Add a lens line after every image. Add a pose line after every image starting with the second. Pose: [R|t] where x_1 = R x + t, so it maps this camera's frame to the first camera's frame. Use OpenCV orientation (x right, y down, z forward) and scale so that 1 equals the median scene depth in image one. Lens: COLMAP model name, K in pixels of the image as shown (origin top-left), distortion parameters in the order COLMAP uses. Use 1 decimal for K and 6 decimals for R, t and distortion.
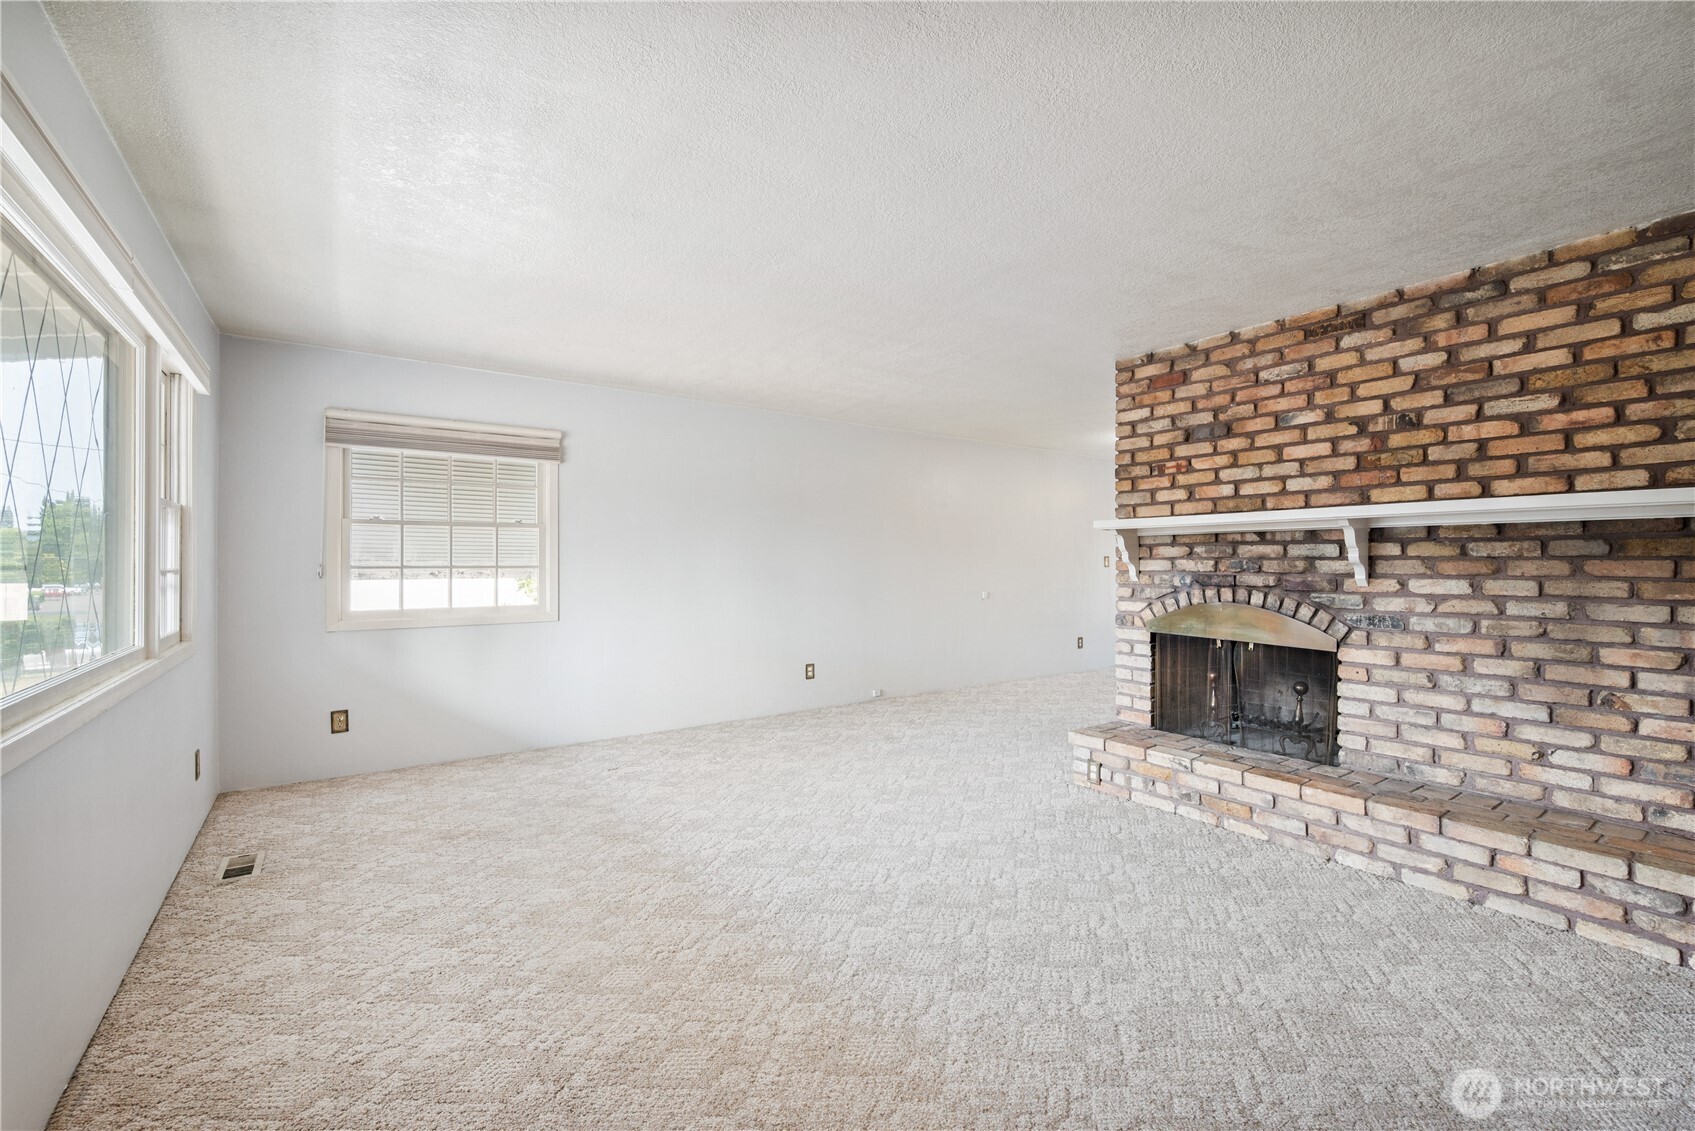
lens RADIAL K [[714.5, 0, 847.9], [0, 714.5, 563.0], [0, 0, 1]] dist [-0.001610, -0.000205]
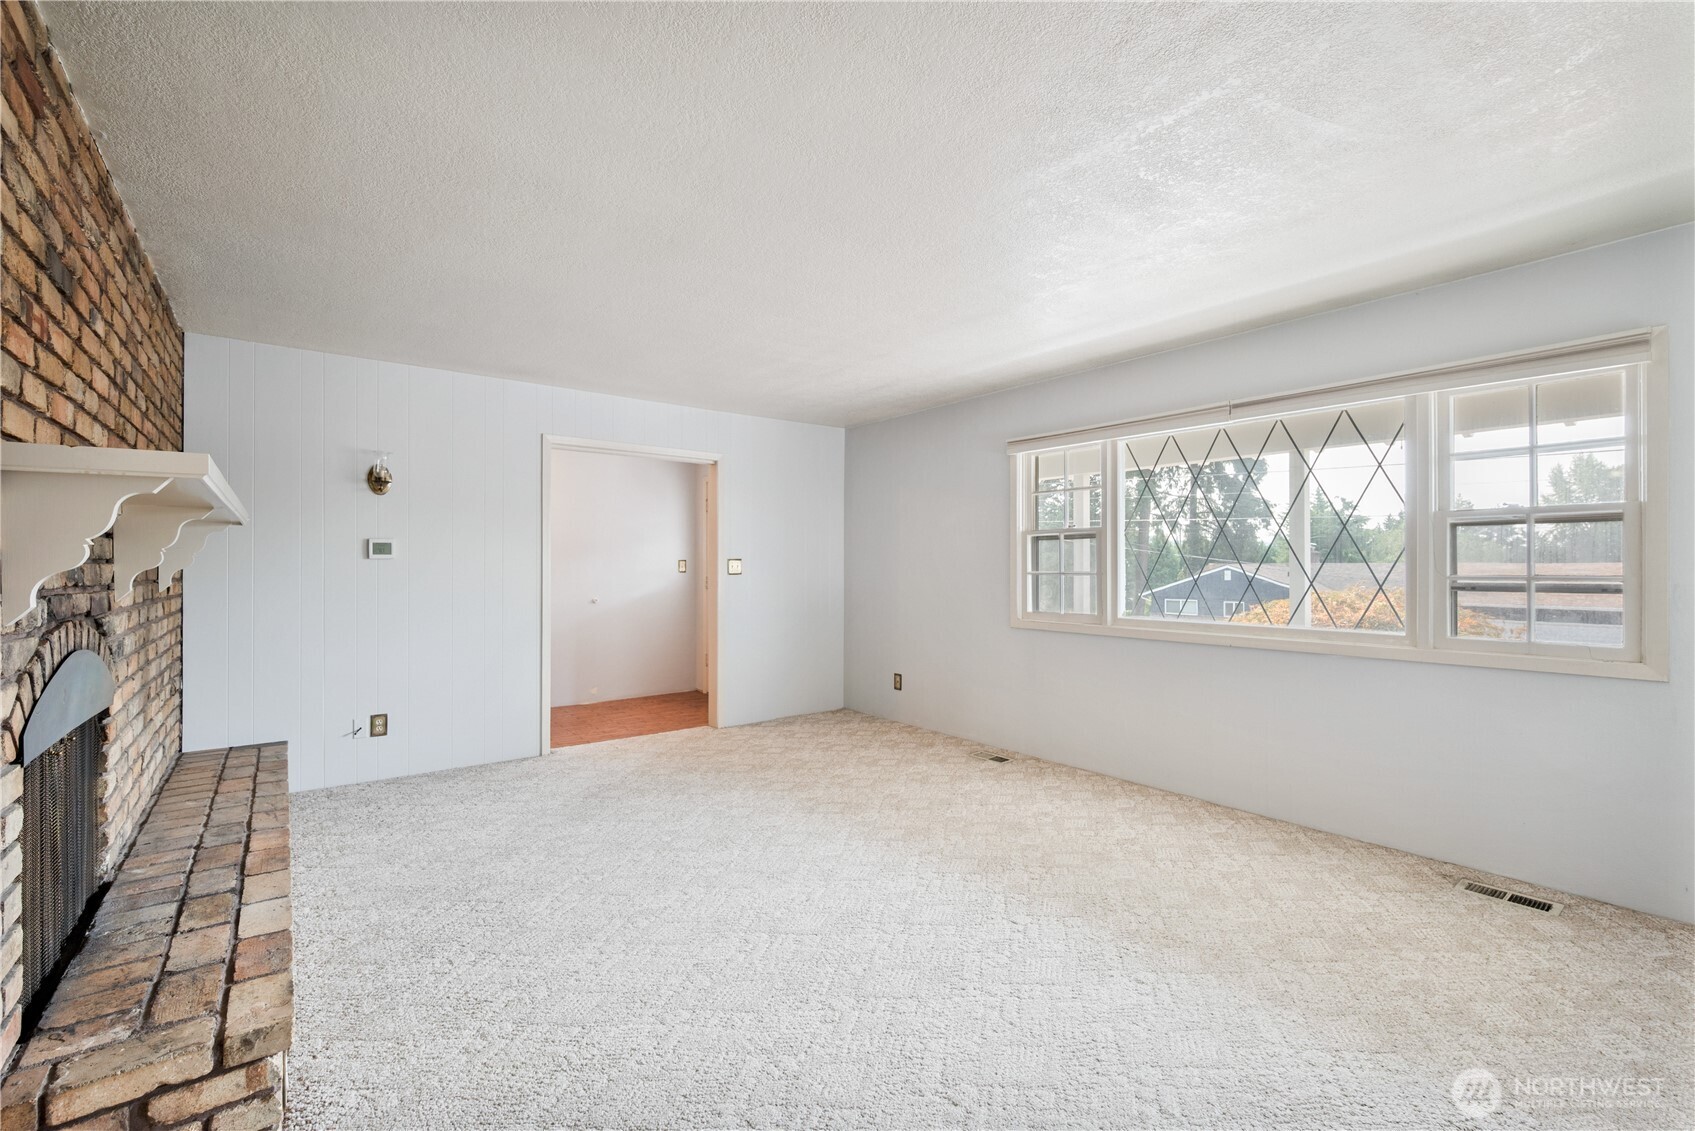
lens RADIAL K [[714.5, 0, 839.0], [0, 714.5, 565.4], [0, 0, 1]] dist [-0.001610, -0.000205]
pose [[-0.999476, -0.001888, -0.032317, 0.040675], [-0.001785, 0.999993, -0.003234, -0.000783], [0.032323, -0.003174, -0.999472, 1.665439]]
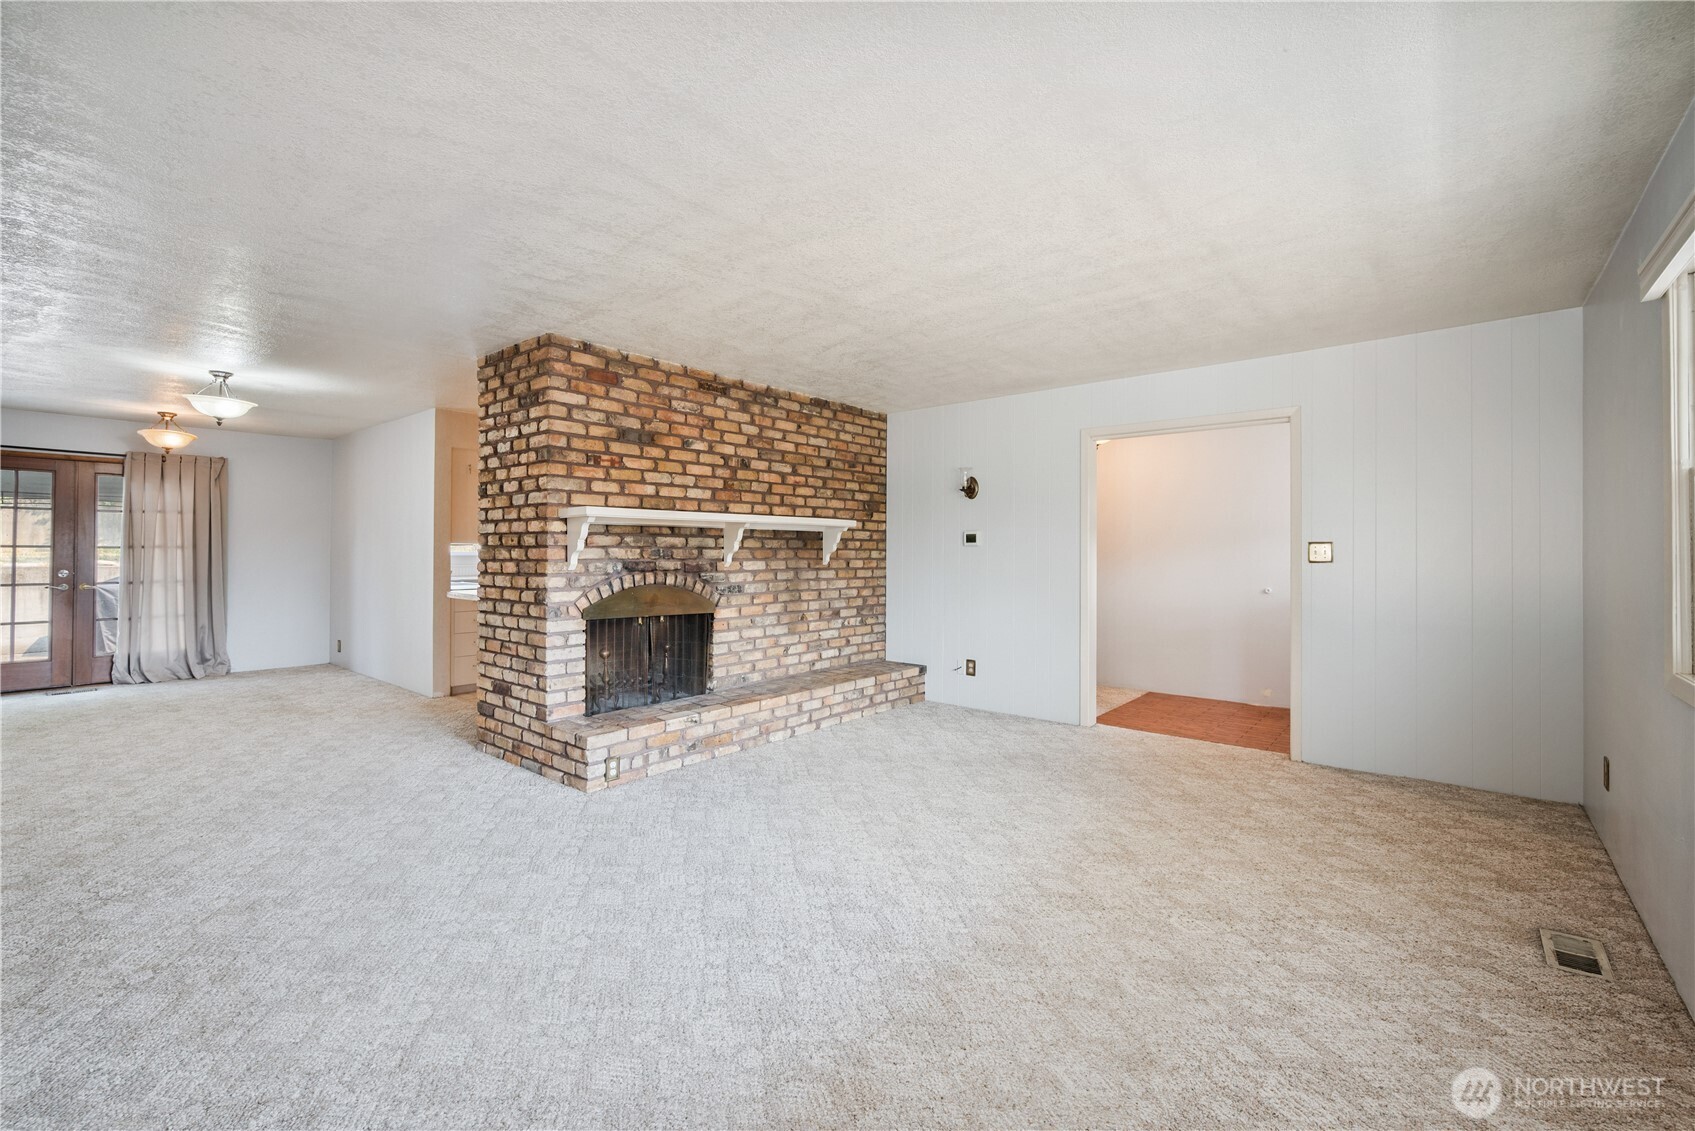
lens RADIAL K [[714.5, 0, 854.2], [0, 714.5, 544.9], [0, 0, 1]] dist [-0.001610, -0.000205]
pose [[-0.253577, 0.006336, 0.967294, -0.787095], [-0.003444, 0.999966, -0.007453, -0.003198], [-0.967309, -0.005221, -0.253547, 1.089201]]
